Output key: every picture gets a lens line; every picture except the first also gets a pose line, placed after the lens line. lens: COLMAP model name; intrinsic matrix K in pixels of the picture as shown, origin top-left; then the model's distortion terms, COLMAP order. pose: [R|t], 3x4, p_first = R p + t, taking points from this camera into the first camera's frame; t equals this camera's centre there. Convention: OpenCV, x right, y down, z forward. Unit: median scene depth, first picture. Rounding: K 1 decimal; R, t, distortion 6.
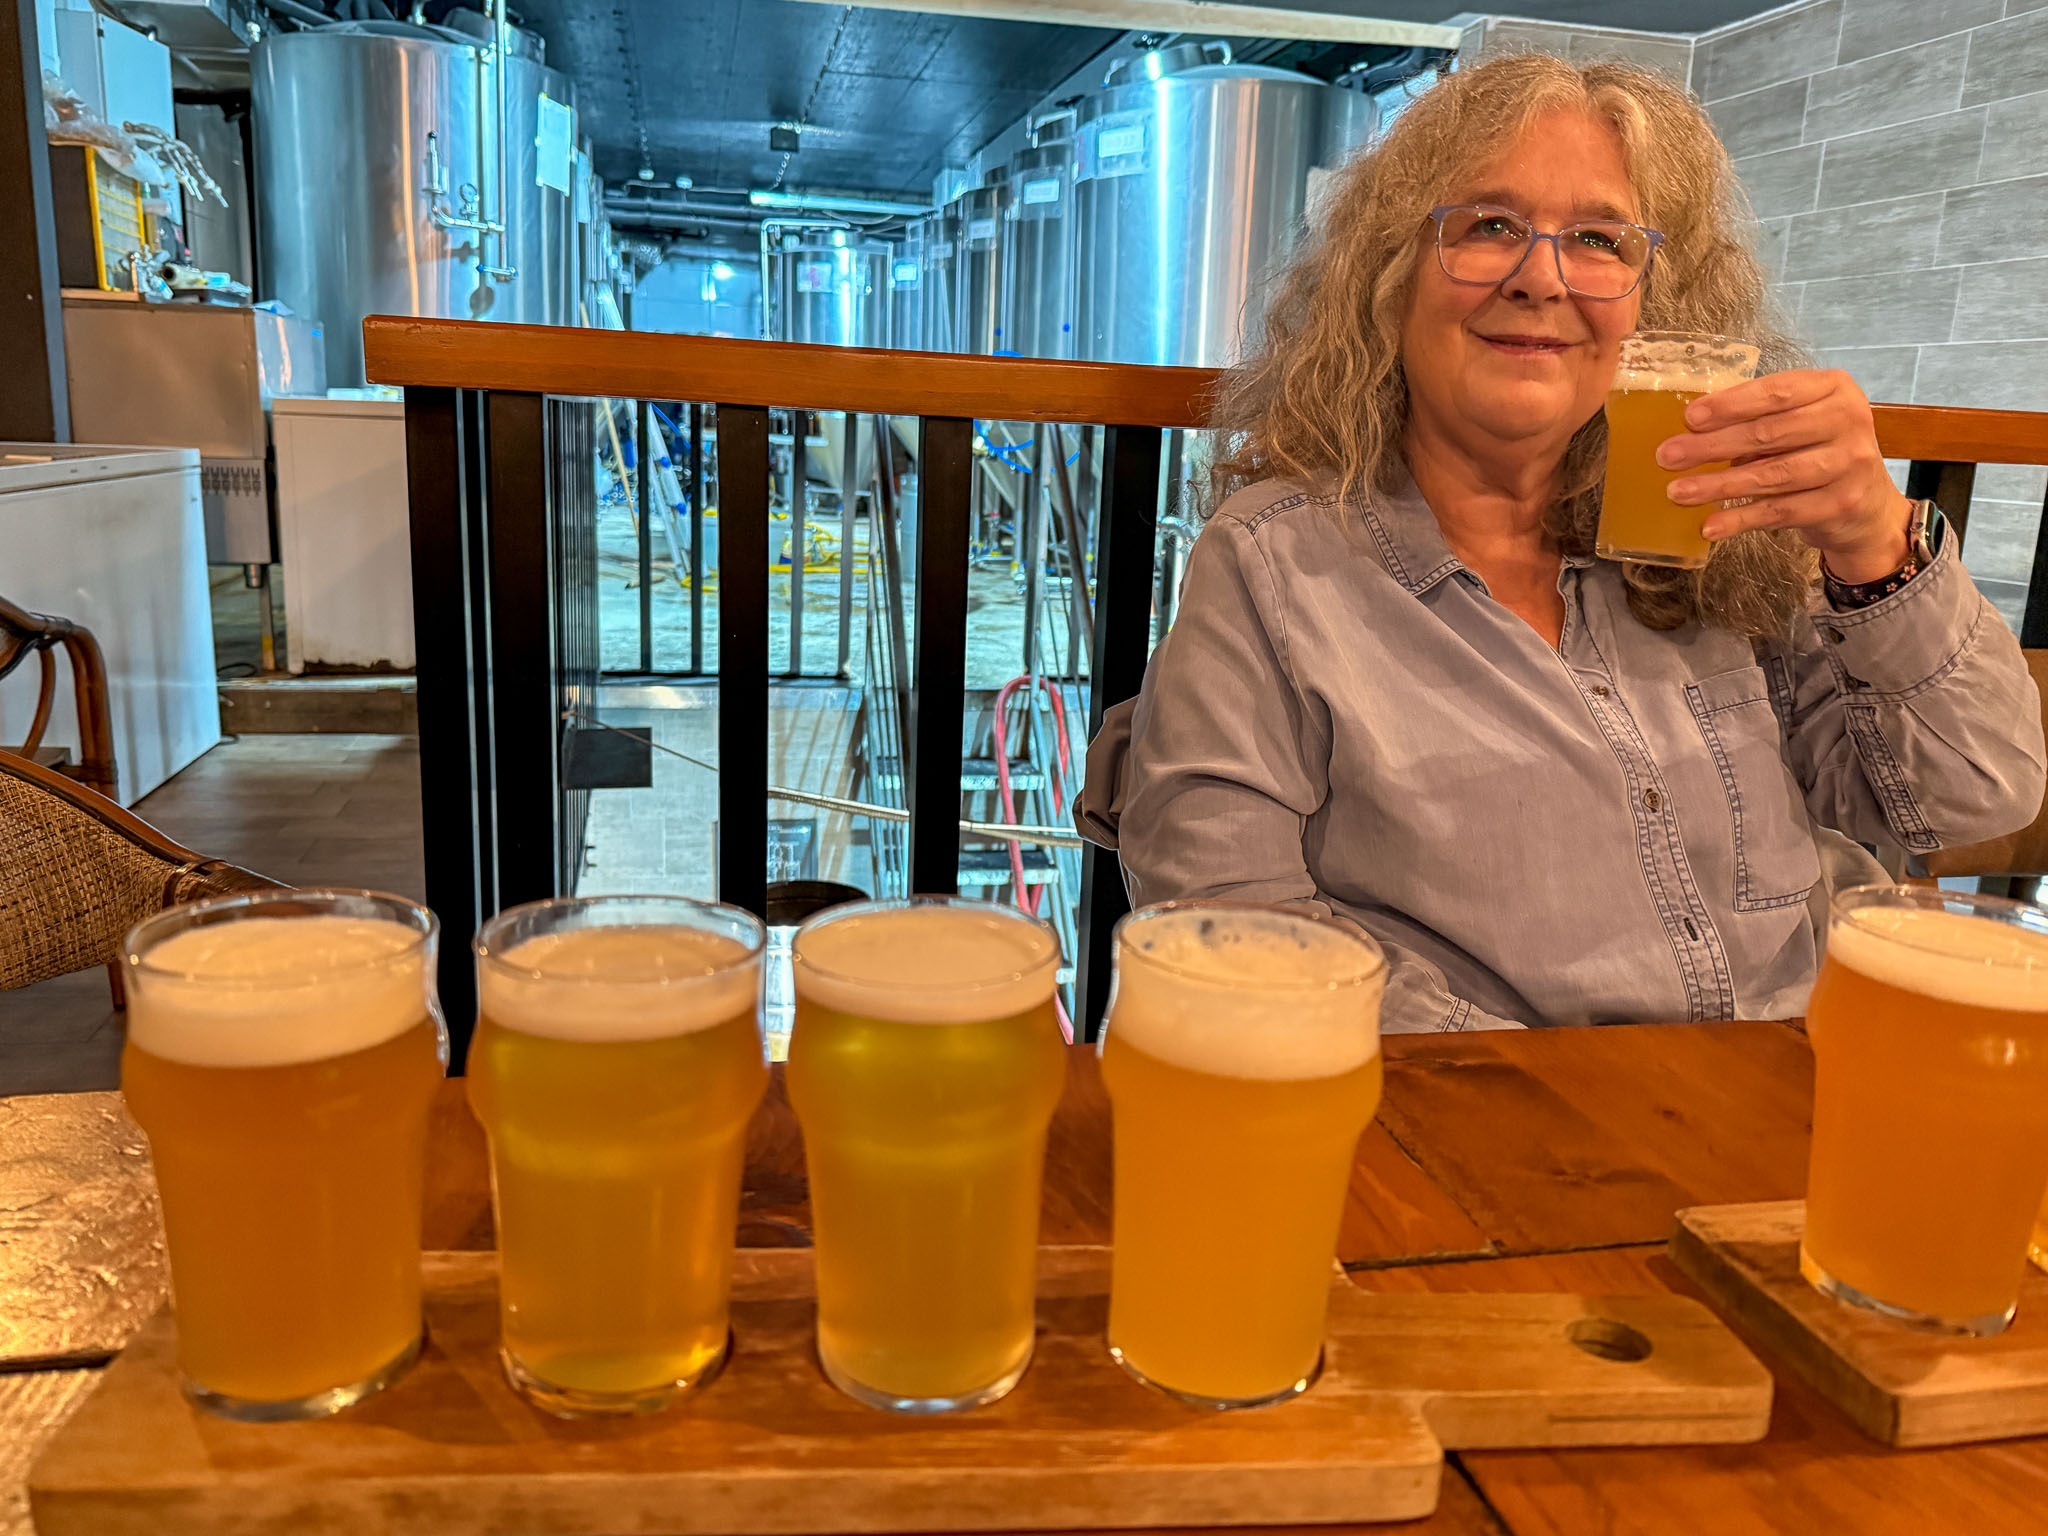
lens RADIAL K [[1509.4, 0, 1024.0], [0, 1509.4, 768.0], [0, 0, 1]] dist [0.006844, 0.000128]
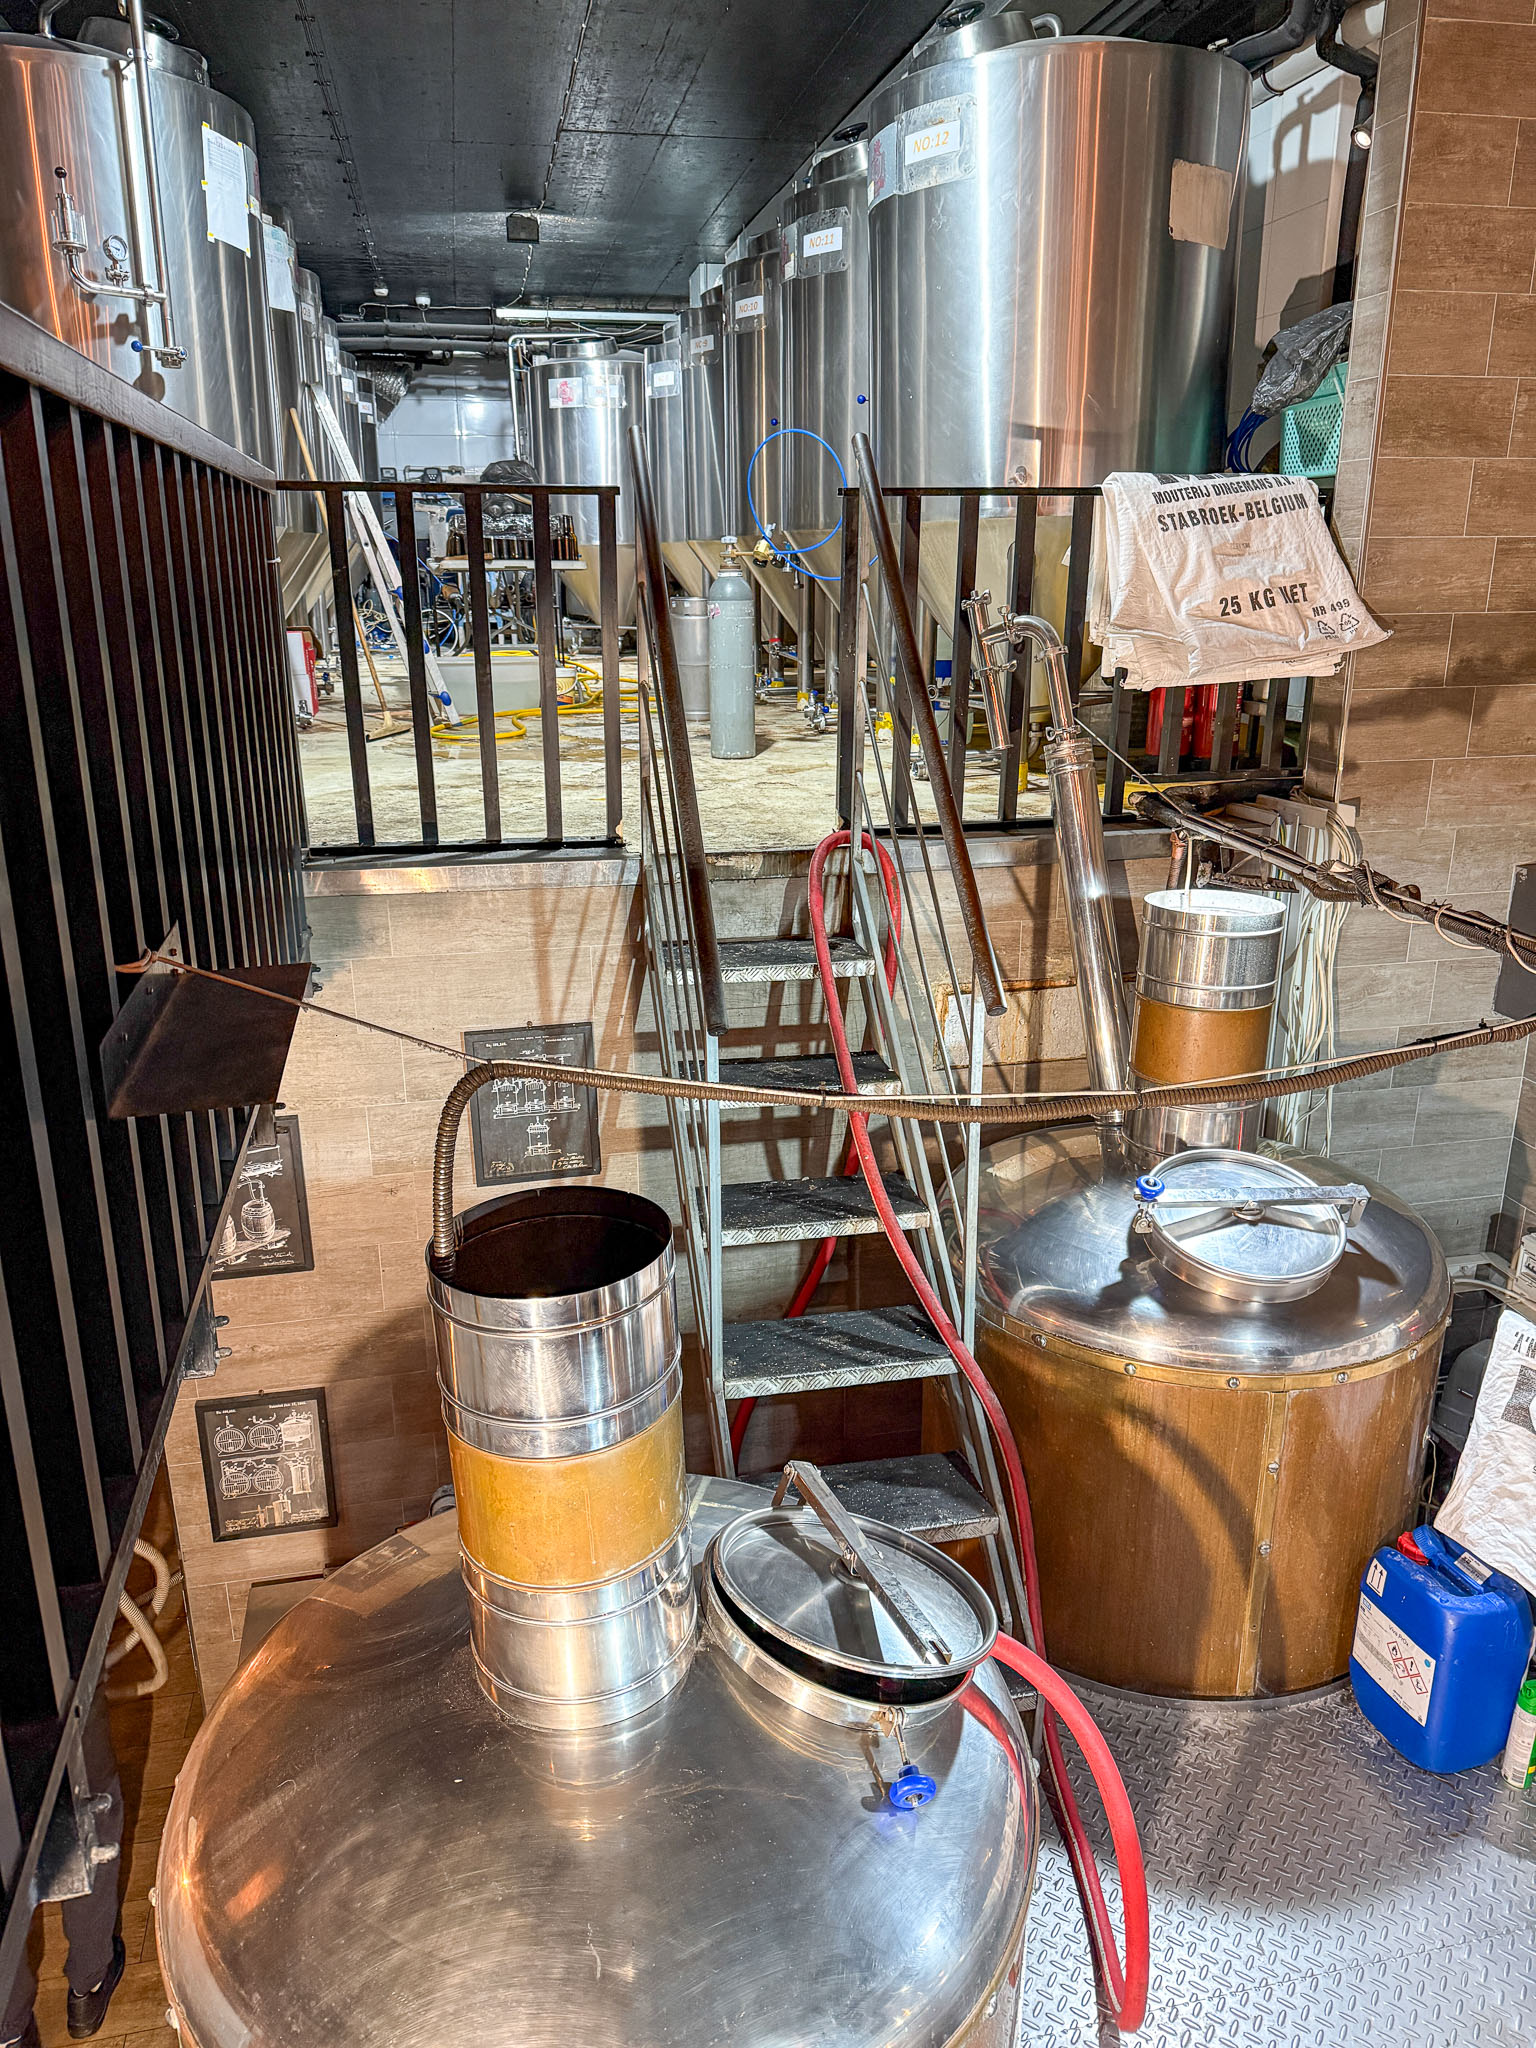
lens RADIAL K [[1459.2, 0, 768.0], [0, 1459.2, 1024.0], [0, 0, 1]] dist [0.034911, -0.057223]
pose [[0.998874, -0.040500, -0.024717, -0.019866], [0.042438, 0.995584, 0.083738, -0.021528], [0.021217, -0.084693, 0.996181, 0.186438]]
